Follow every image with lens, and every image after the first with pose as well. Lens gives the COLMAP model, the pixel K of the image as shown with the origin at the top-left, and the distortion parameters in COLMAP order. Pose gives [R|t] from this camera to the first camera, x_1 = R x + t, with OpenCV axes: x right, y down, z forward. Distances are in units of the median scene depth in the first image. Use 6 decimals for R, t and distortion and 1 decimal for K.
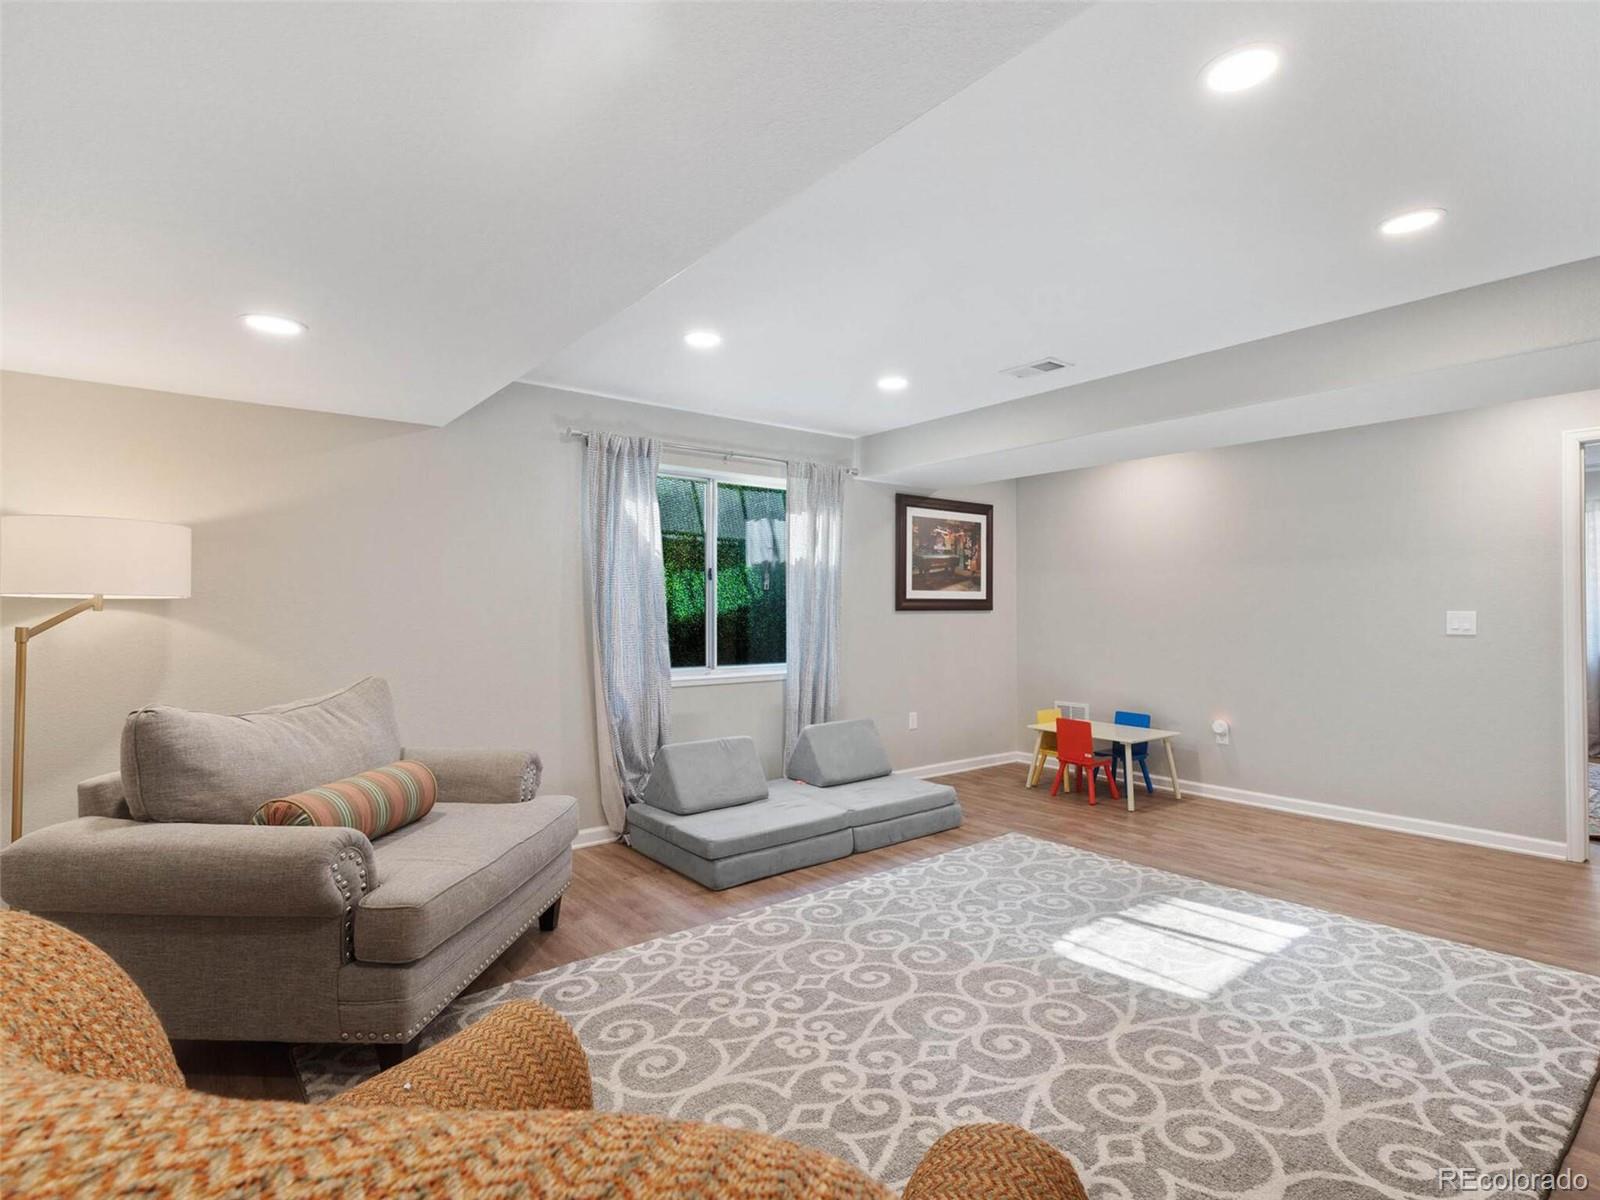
lens RADIAL K [[816.9, 0, 811.0], [0, 816.9, 598.2], [0, 0, 1]] dist [0.009579, -0.001159]
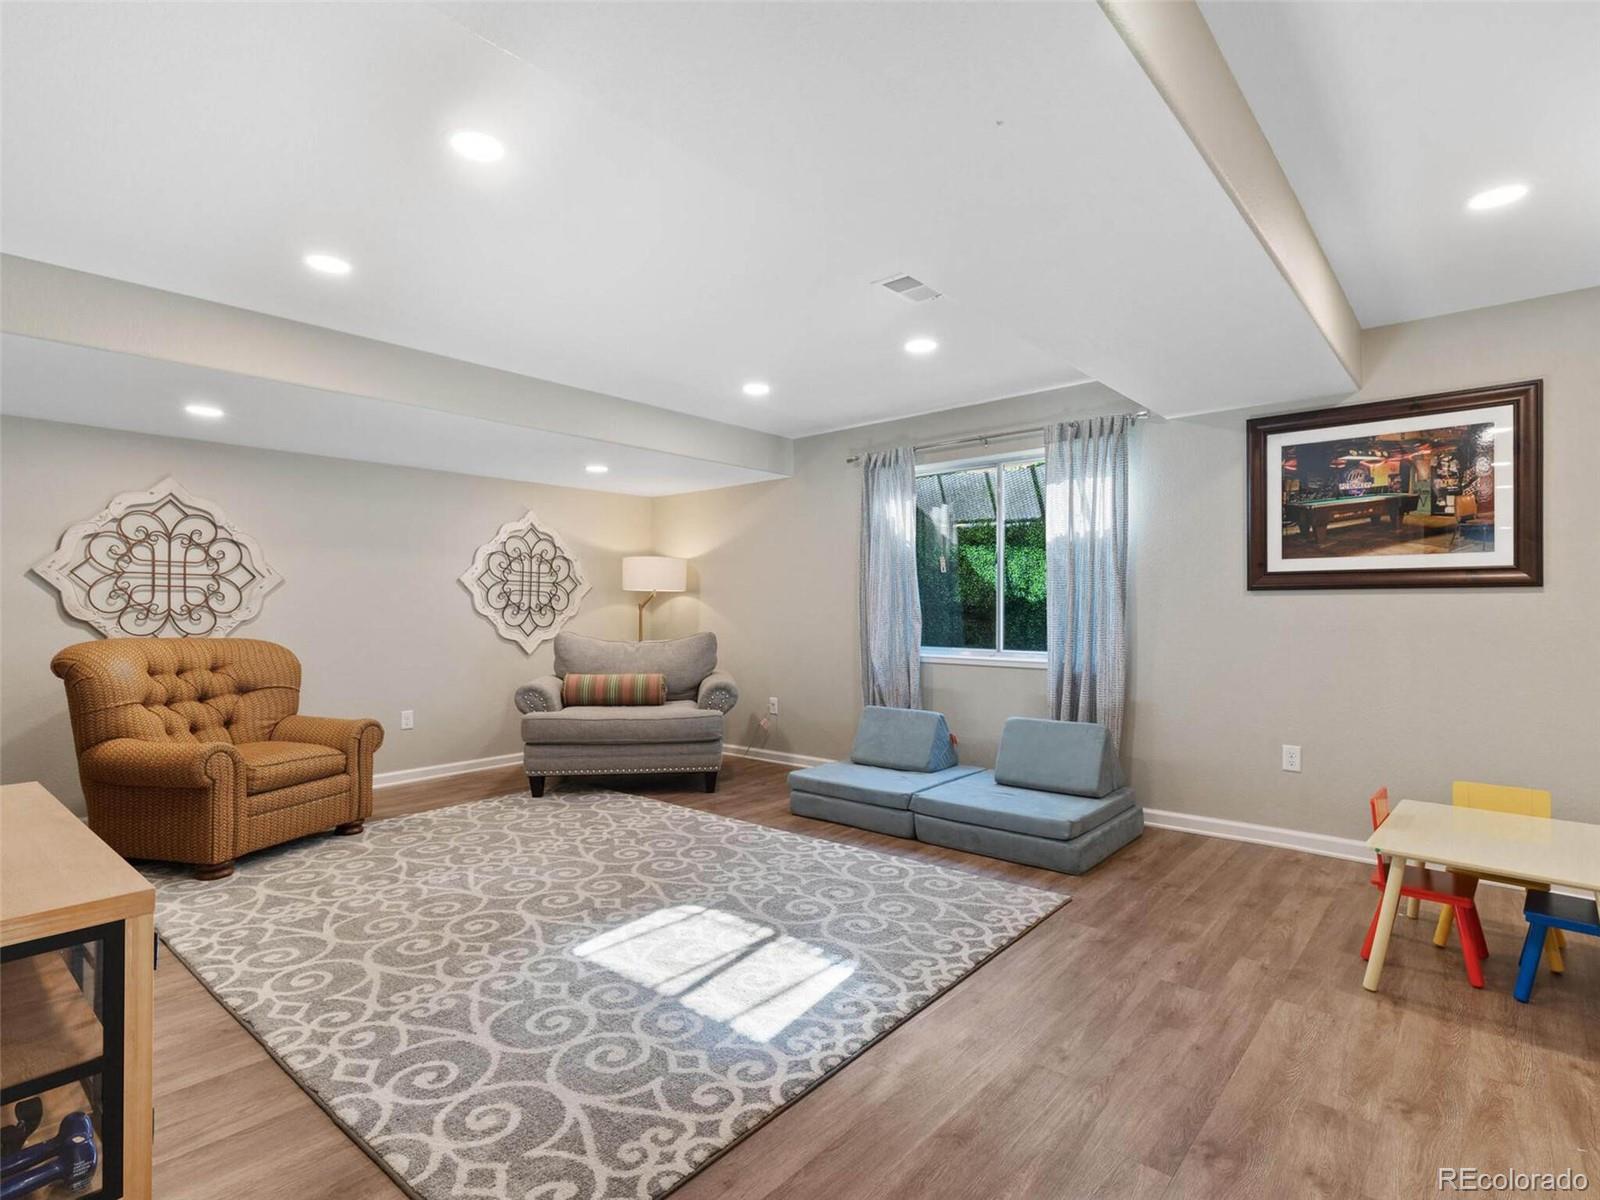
lens RADIAL K [[816.9, 0, 812.5], [0, 816.9, 603.5], [0, 0, 1]] dist [0.009579, -0.001159]
pose [[0.168303, -0.004917, -0.985723, 1.073654], [0.015410, 0.999878, -0.002357, 0.032737], [0.985615, -0.014793, 0.168358, 0.773229]]
